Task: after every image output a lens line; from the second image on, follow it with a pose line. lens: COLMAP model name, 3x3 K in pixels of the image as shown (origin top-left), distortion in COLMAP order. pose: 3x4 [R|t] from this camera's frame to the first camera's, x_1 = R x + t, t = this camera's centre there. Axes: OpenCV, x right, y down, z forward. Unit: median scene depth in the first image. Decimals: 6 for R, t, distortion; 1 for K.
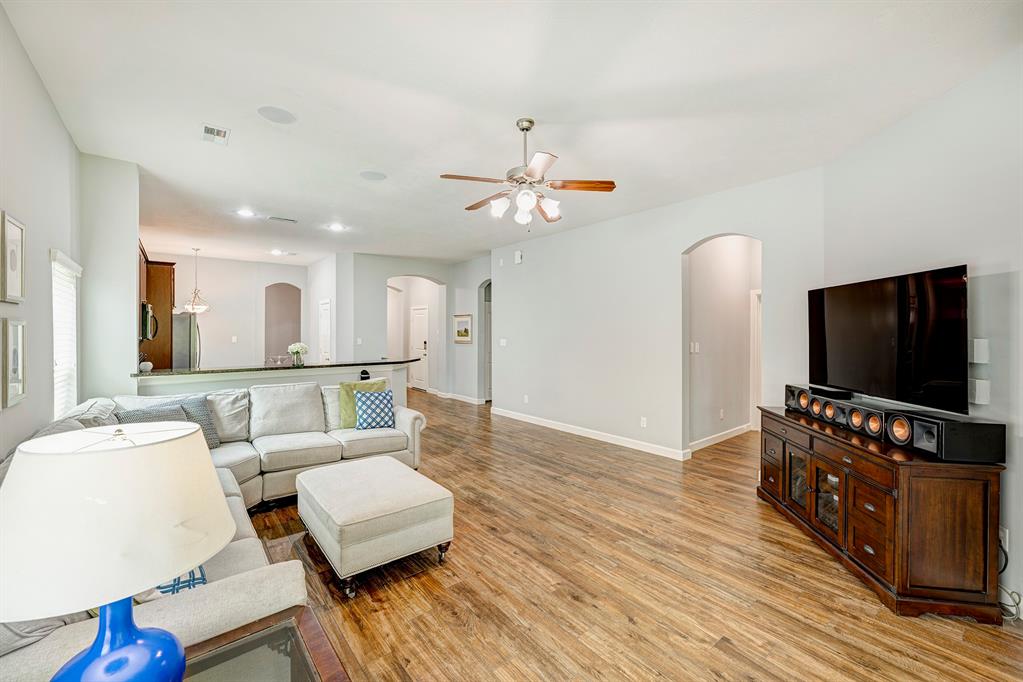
lens RADIAL K [[414.3, 0, 520.4], [0, 414.3, 333.1], [0, 0, 1]] dist [0.002100, 0.000081]
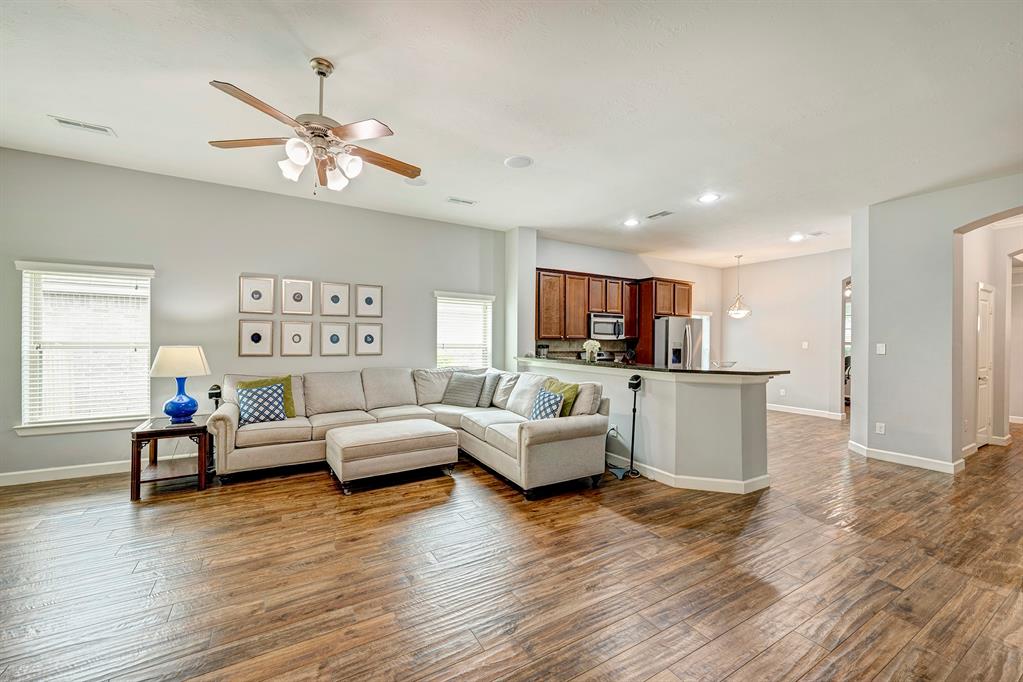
lens RADIAL K [[407.8, 0, 511.2], [0, 407.8, 343.1], [0, 0, 1]] dist [0.002936, 0.000308]
pose [[-0.178789, -0.001433, -0.983886, 0.643681], [-0.018539, 0.999826, 0.001912, 0.046209], [0.983713, 0.018583, -0.178784, 1.313597]]
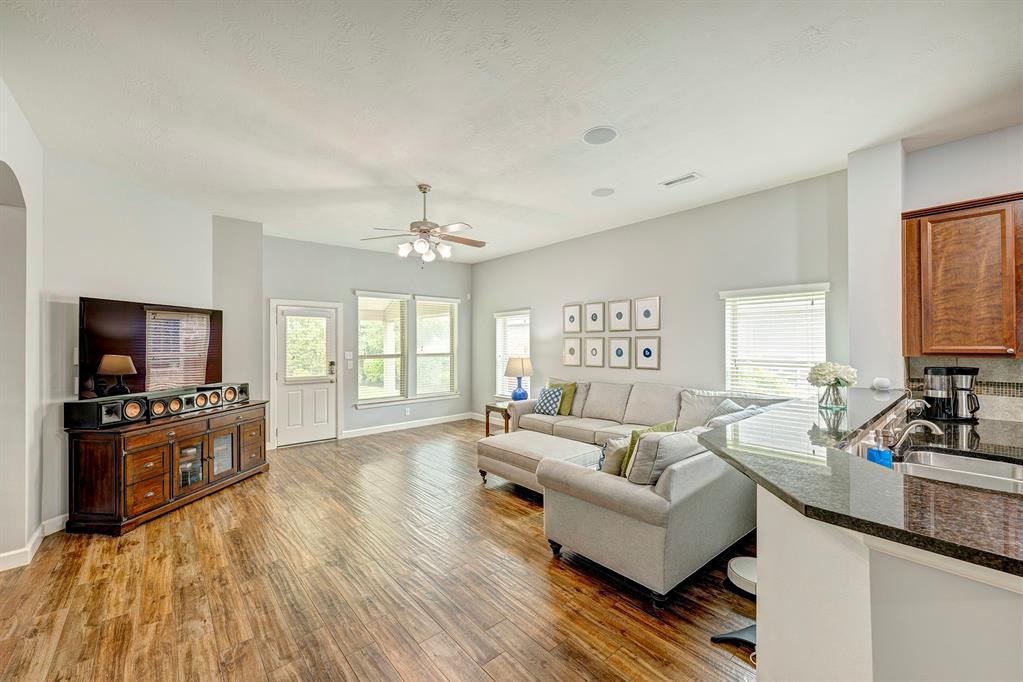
lens RADIAL K [[414.3, 0, 507.7], [0, 414.3, 337.9], [0, 0, 1]] dist [0.002100, 0.000081]
pose [[-0.999874, -0.003552, 0.015477, -0.230012], [-0.003650, 0.999974, -0.006293, 0.002780], [-0.015454, -0.006349, -0.999860, 1.997821]]
